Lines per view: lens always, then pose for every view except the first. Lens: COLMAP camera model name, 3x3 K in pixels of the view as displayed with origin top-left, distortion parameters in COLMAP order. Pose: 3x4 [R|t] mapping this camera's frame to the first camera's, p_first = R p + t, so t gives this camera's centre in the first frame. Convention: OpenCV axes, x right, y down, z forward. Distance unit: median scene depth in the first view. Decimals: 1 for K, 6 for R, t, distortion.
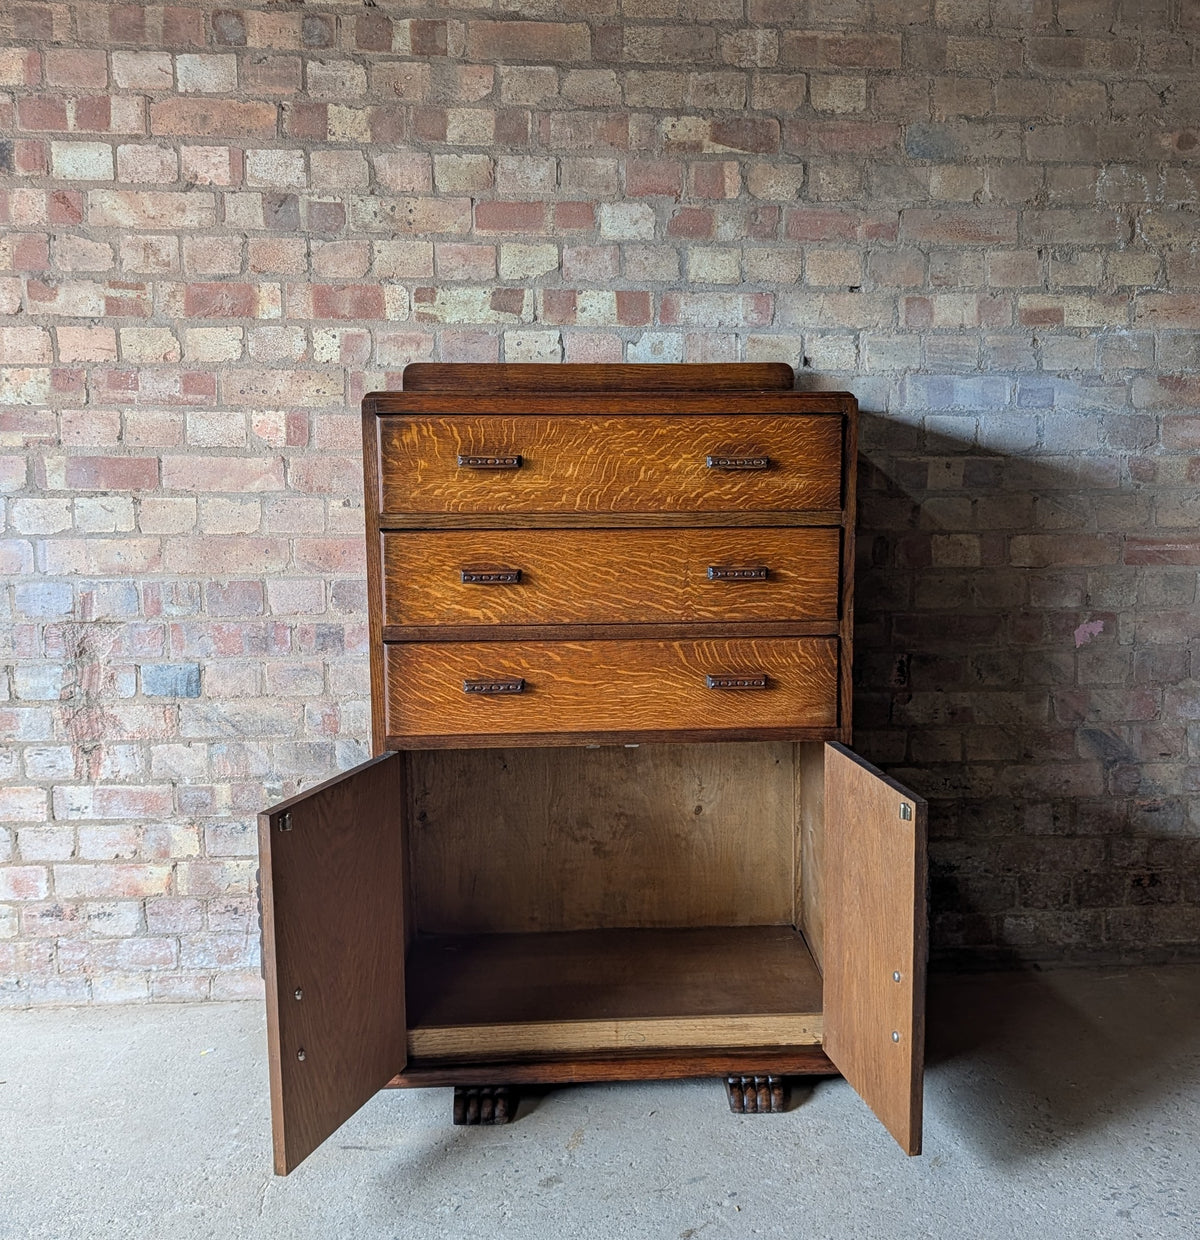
lens RADIAL K [[1498.4, 0, 660.4], [0, 1498.4, 619.1], [0, 0, 1]] dist [0.033506, 0.000000]
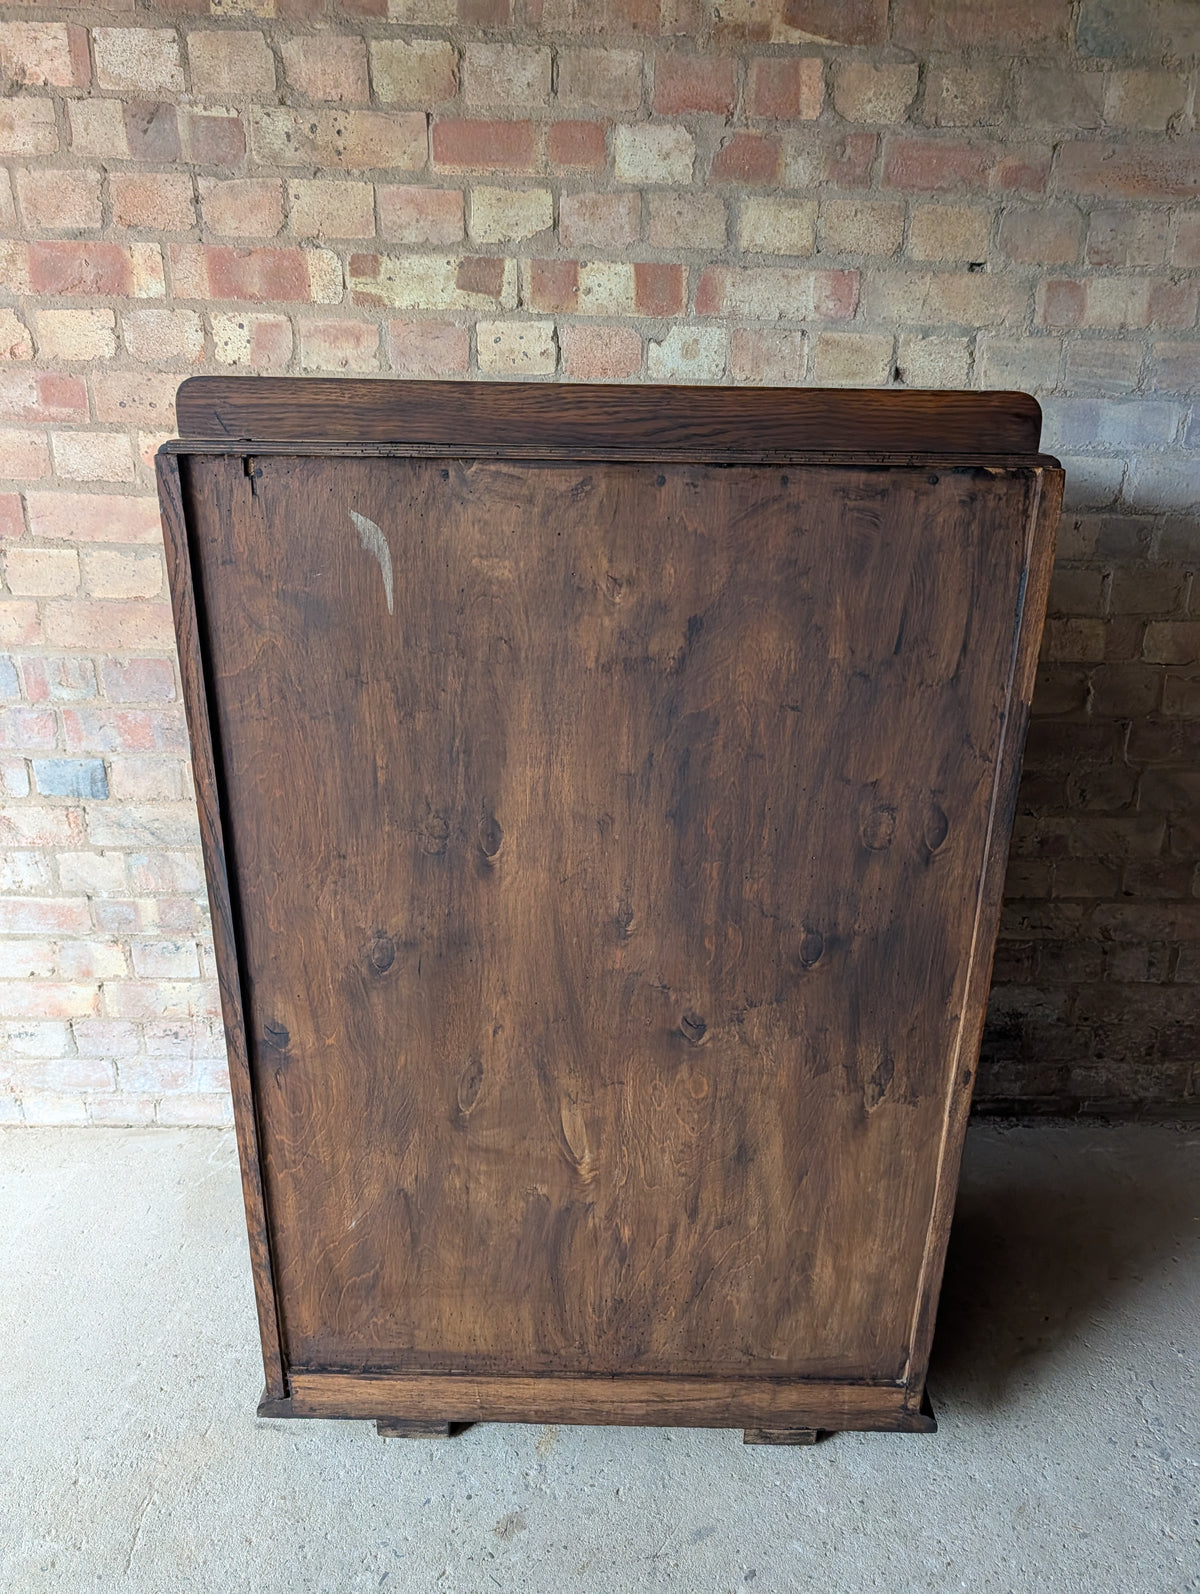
lens RADIAL K [[1133.3, 0, 632.3], [0, 1133.3, 813.0], [0, 0, 1]] dist [-0.002721, 0.005712]
pose [[0.997781, 0.041603, -0.051983, 0.007500], [-0.029047, 0.974525, 0.222390, -0.086154], [0.059911, -0.220386, 0.973571, 0.428716]]
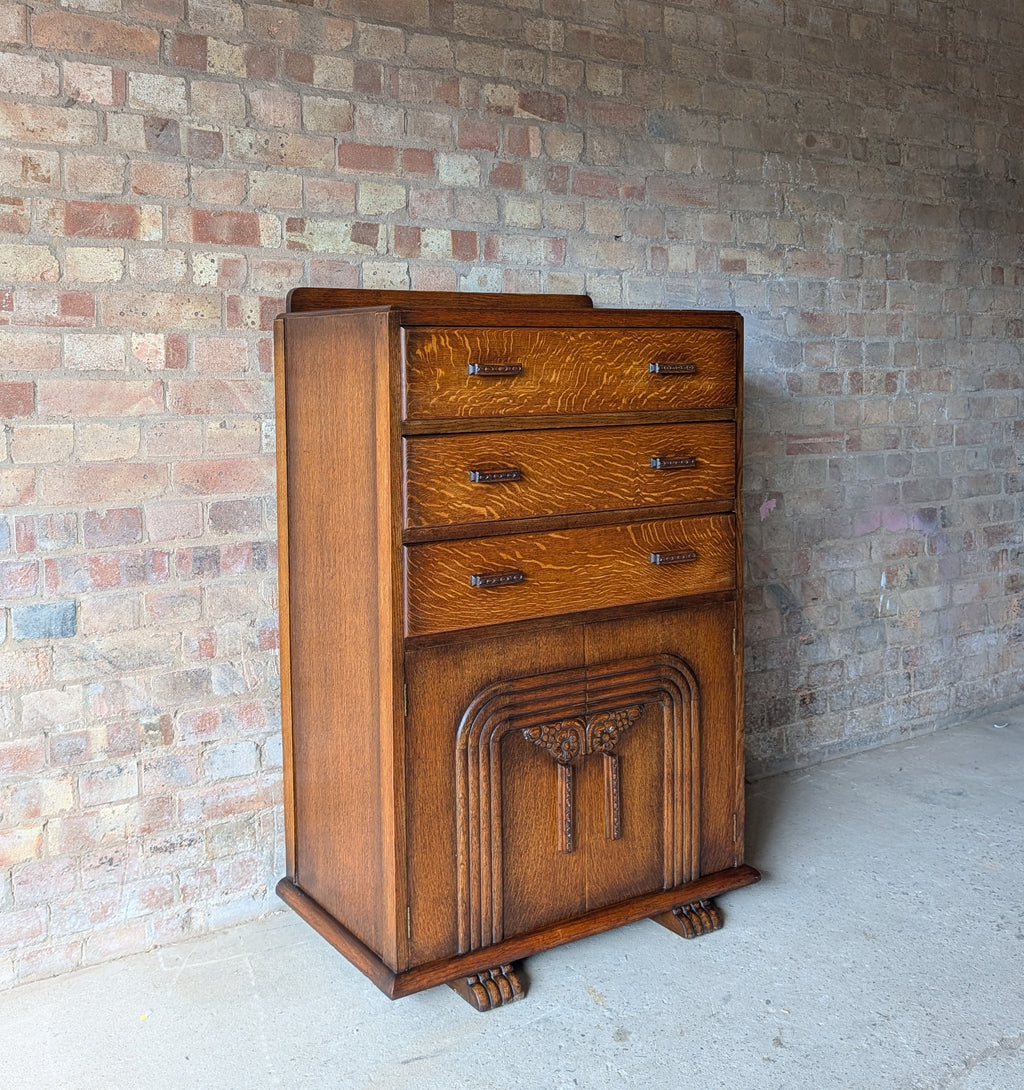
lens RADIAL K [[1238.6, 0, 522.9], [0, 1238.6, 446.6], [0, 0, 1]] dist [0.026246, 0.000000]
pose [[0.874102, -0.040499, 0.484050, -0.441130], [0.083429, 0.994227, -0.067473, 0.010465], [-0.478523, 0.099362, 0.872435, 0.179917]]
